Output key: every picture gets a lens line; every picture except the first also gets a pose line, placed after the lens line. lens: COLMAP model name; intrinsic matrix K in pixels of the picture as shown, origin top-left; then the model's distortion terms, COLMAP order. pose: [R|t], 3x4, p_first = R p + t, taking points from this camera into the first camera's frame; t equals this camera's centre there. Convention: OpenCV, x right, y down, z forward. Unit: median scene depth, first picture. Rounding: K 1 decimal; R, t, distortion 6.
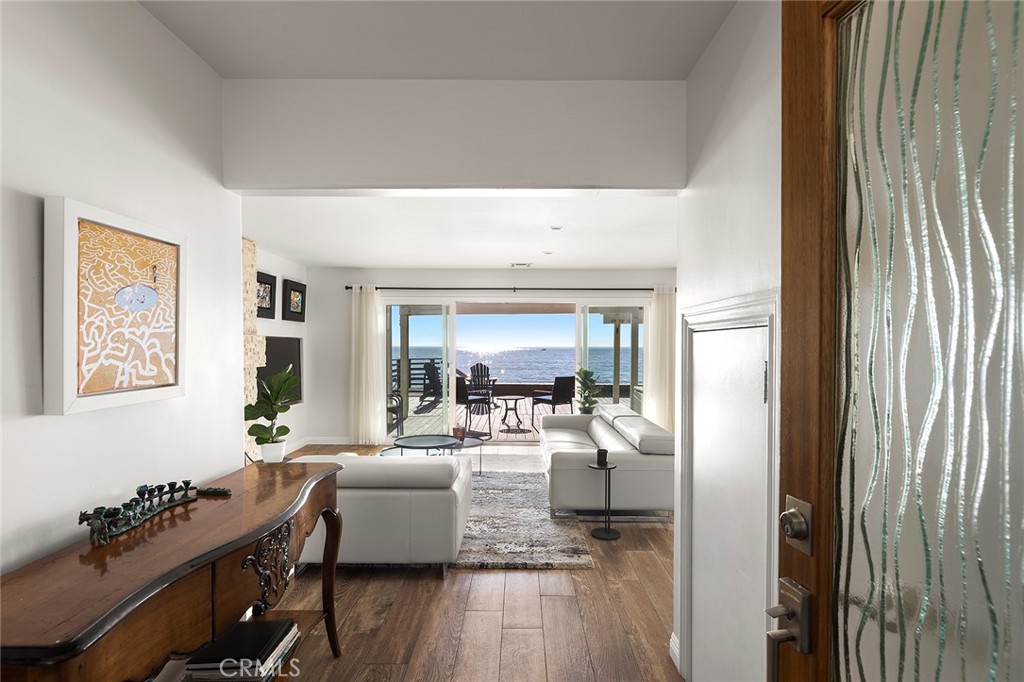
lens RADIAL K [[510.3, 0, 516.9], [0, 510.3, 349.0], [0, 0, 1]] dist [-0.002354, 0.000007]
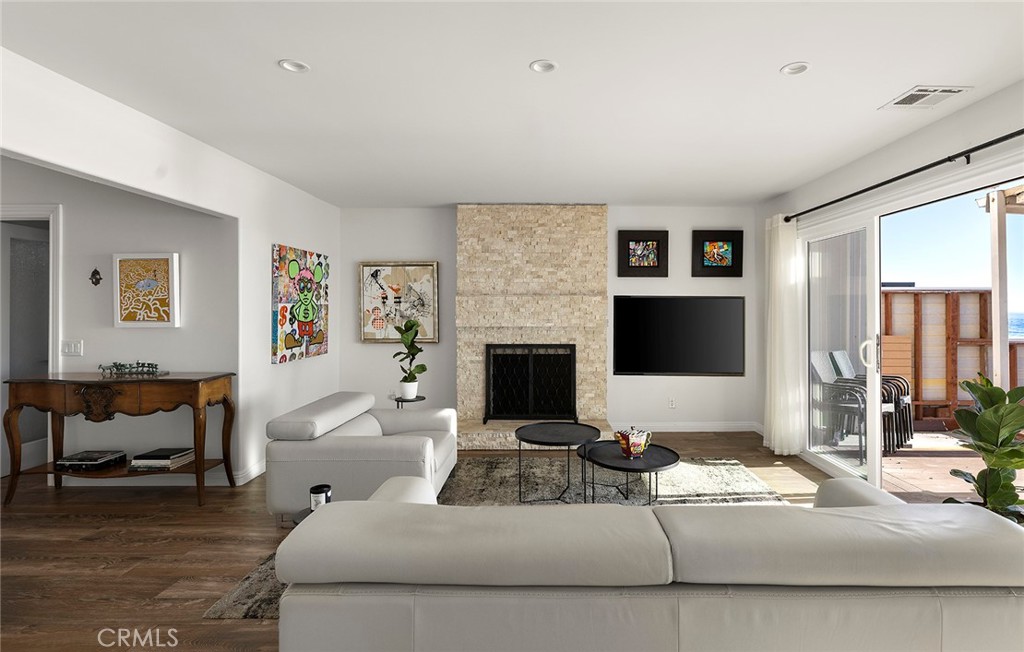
lens RADIAL K [[521.9, 0, 549.1], [0, 521.9, 307.0], [0, 0, 1]] dist [-0.004839, 0.000491]
pose [[-0.014093, -0.006615, -0.999879, 0.748120], [-0.006917, 0.999955, -0.006518, 0.004715], [0.999877, 0.006825, -0.014138, 1.283413]]
